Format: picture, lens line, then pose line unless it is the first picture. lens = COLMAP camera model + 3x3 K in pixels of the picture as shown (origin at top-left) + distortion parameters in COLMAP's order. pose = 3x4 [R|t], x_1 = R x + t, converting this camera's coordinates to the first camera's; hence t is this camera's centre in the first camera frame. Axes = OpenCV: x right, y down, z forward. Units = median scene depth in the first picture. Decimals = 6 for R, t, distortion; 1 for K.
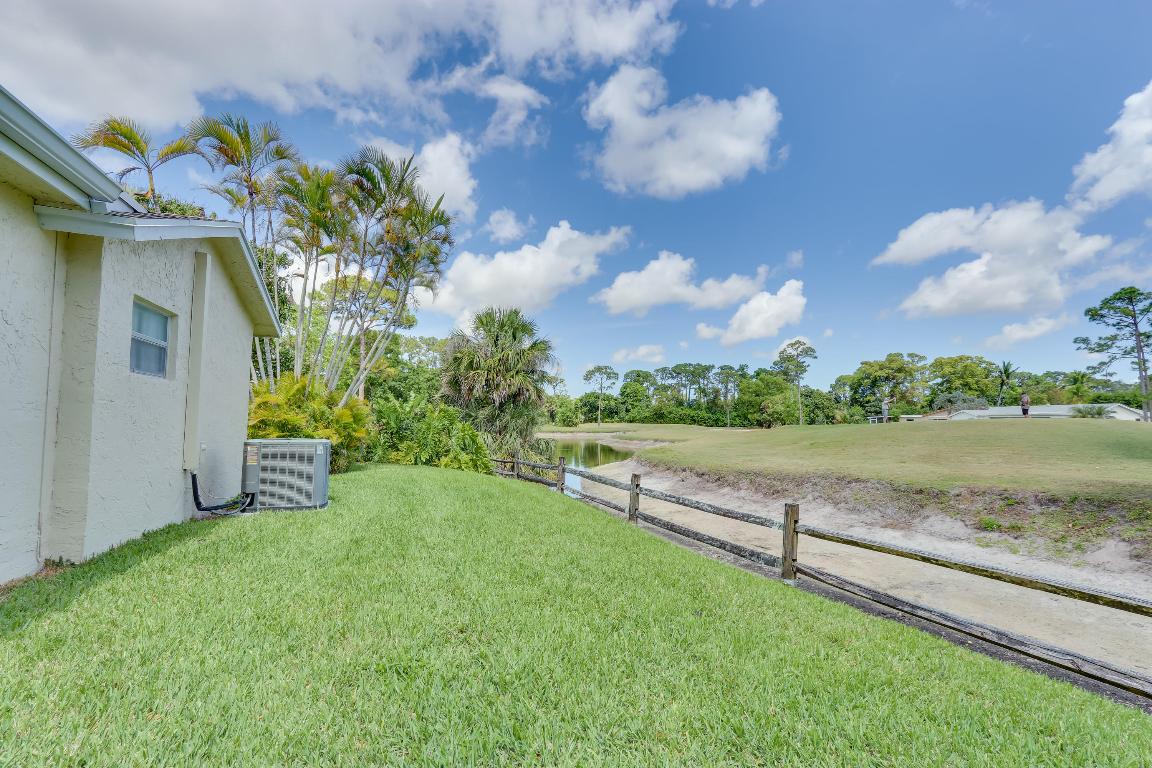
lens RADIAL K [[524.6, 0, 574.8], [0, 524.6, 397.4], [0, 0, 1]] dist [-0.004336, 0.005189]
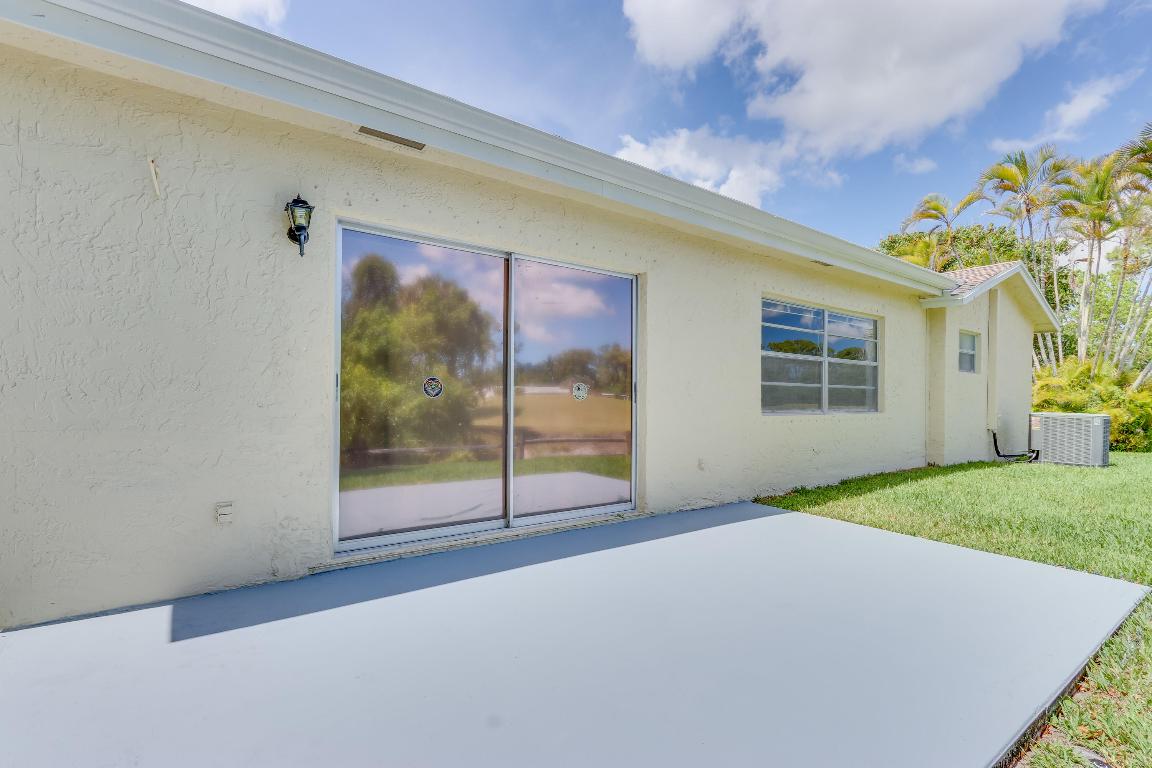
lens RADIAL K [[524.6, 0, 574.7], [0, 524.6, 387.1], [0, 0, 1]] dist [-0.004336, 0.005189]
pose [[0.294745, -0.011754, -0.955504, 0.166925], [0.030361, 0.999535, -0.002930, -0.009906], [0.955094, -0.028147, 0.294965, -0.271867]]
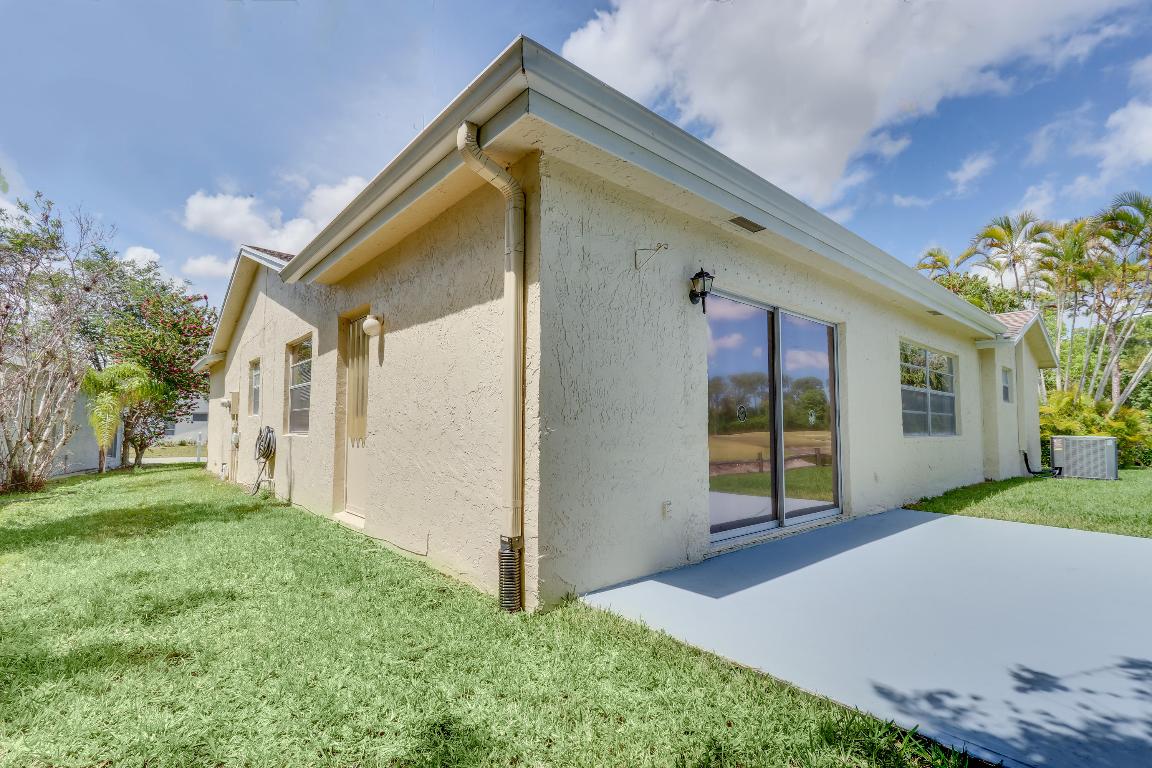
lens RADIAL K [[524.6, 0, 574.1], [0, 524.6, 393.1], [0, 0, 1]] dist [-0.004336, 0.005189]
pose [[0.381882, -0.056794, -0.922464, 0.160649], [0.034637, 0.998288, -0.047123, -0.013750], [0.923562, -0.013955, 0.383196, -0.487141]]
